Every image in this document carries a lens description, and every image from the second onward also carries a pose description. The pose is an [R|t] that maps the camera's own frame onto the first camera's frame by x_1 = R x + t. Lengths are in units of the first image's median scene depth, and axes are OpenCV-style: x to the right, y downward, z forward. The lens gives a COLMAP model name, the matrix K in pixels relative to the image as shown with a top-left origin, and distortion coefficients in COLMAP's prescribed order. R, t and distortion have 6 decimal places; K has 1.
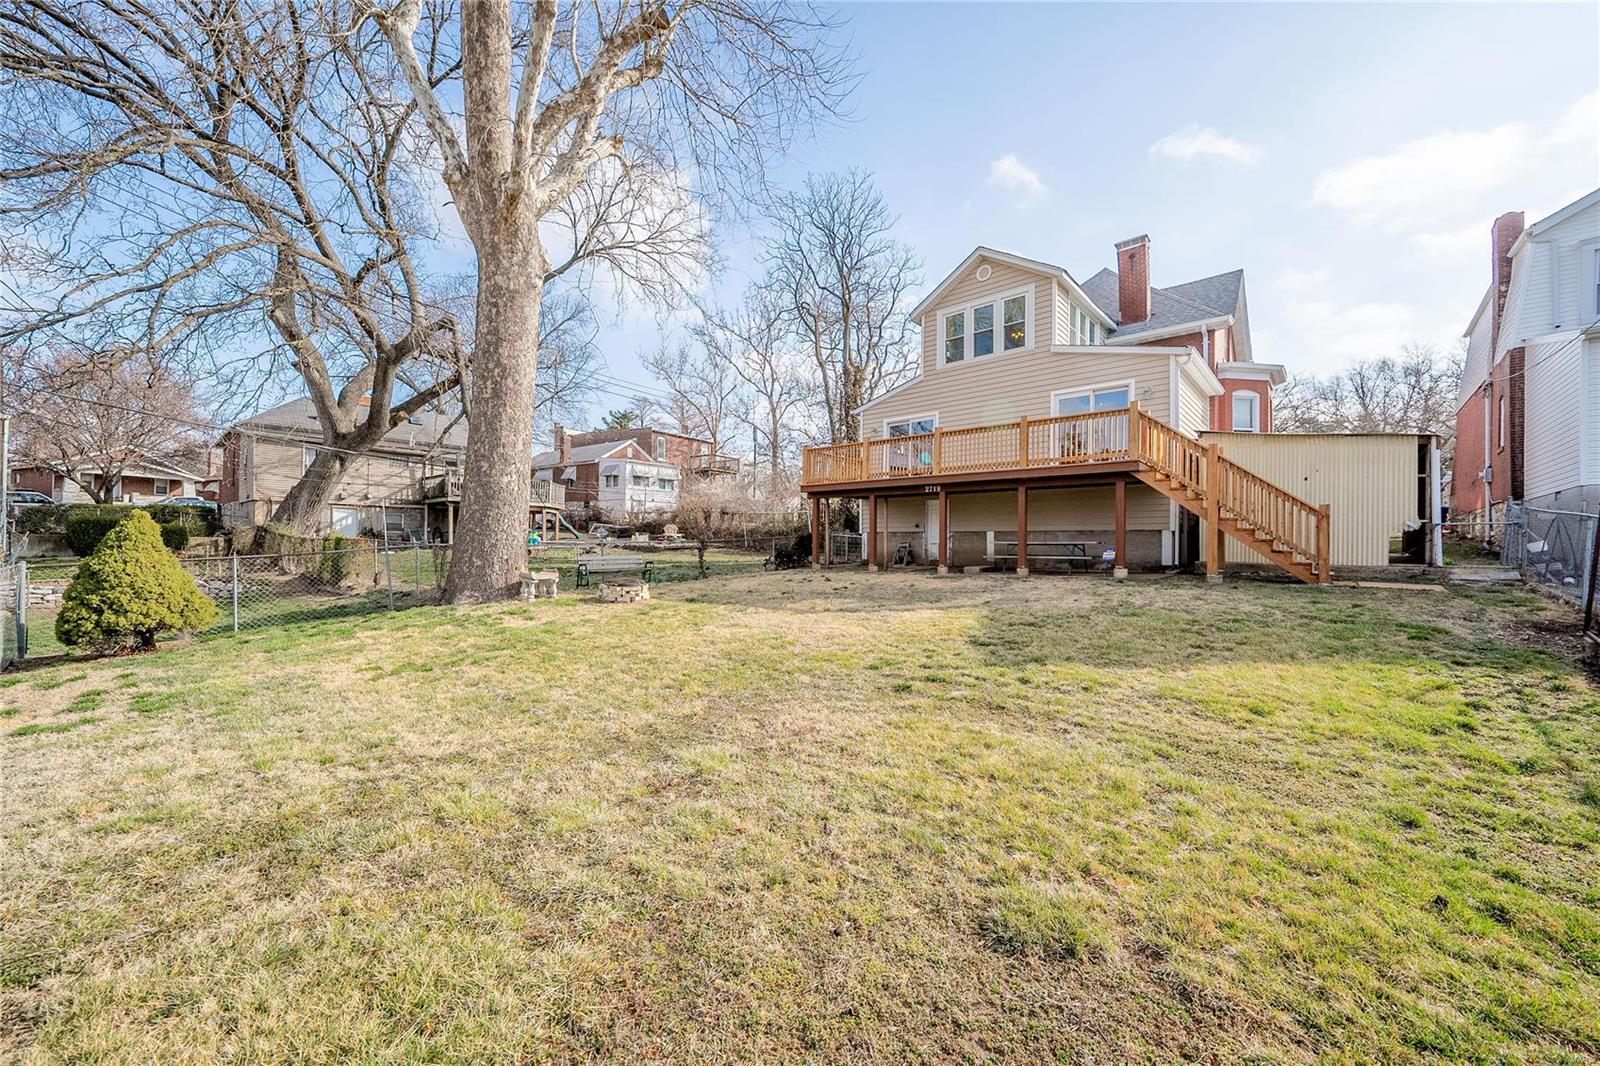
lens RADIAL K [[586.1, 0, 789.0], [0, 586.1, 542.8], [0, 0, 1]] dist [0.002340, 0.000075]
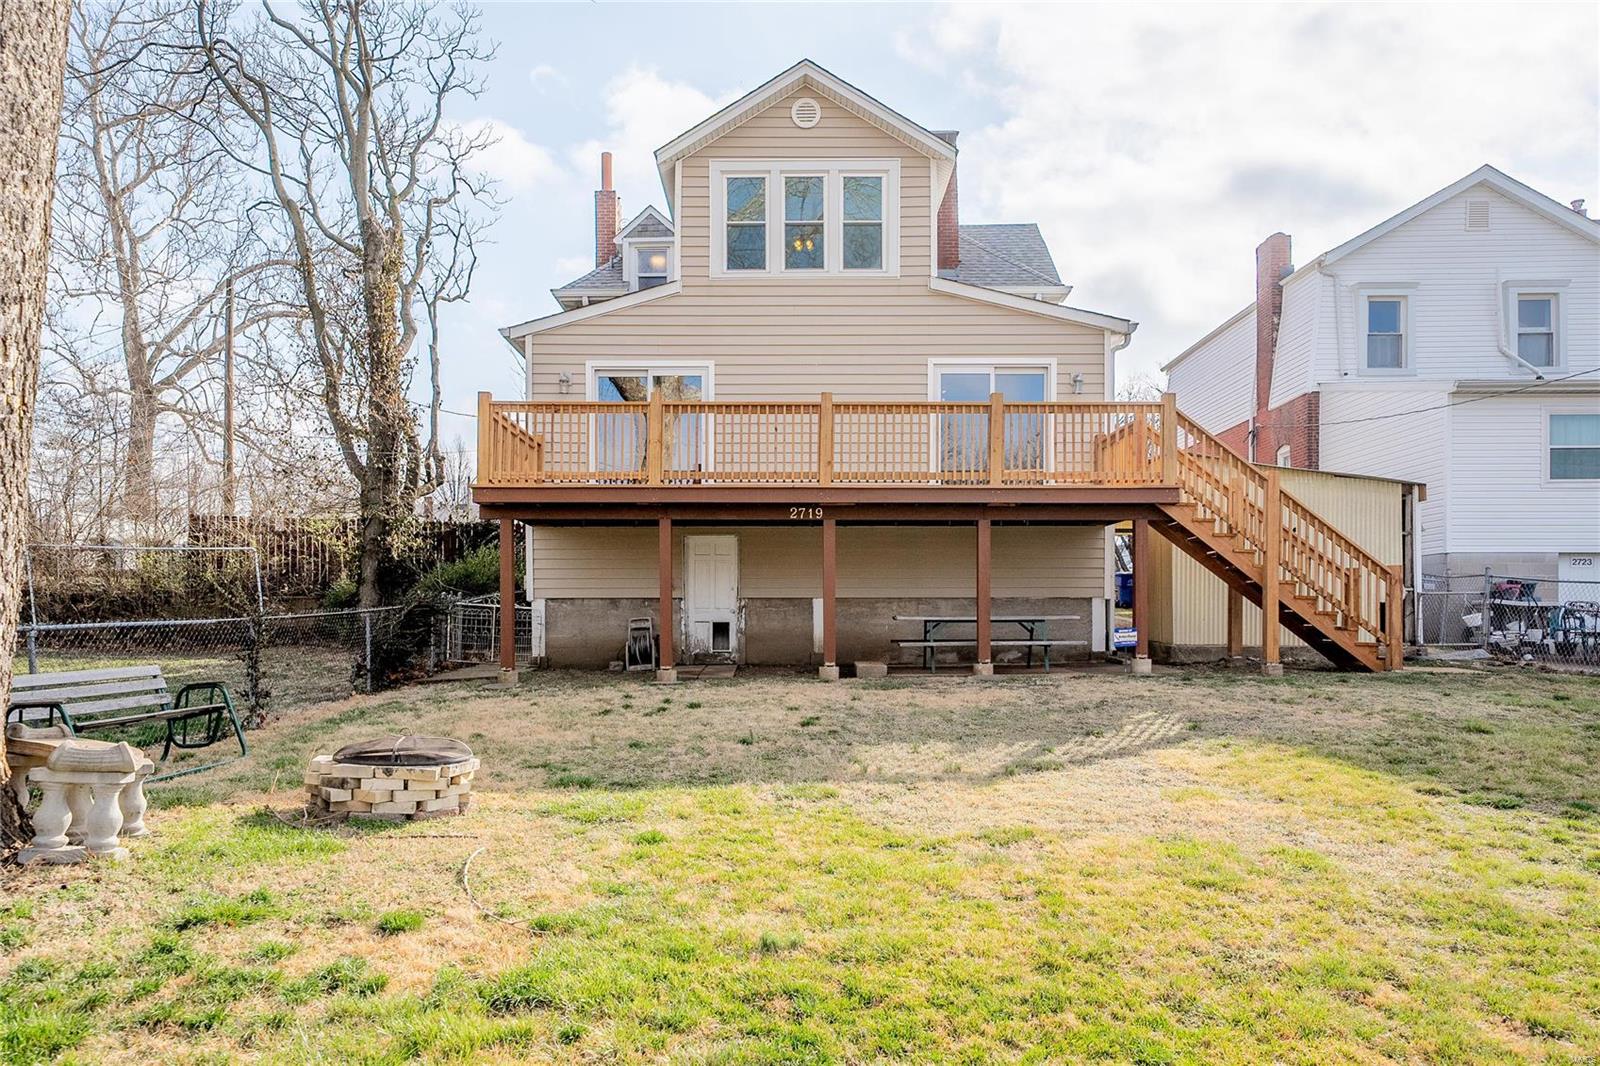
lens RADIAL K [[1051.2, 0, 800.2], [0, 1051.2, 619.7], [0, 0, 1]] dist [0.038567, -0.000731]
pose [[0.742332, -0.006320, 0.670002, -0.321781], [0.006603, 0.999976, 0.002117, -0.001678], [-0.669999, 0.002852, 0.742356, 0.291051]]
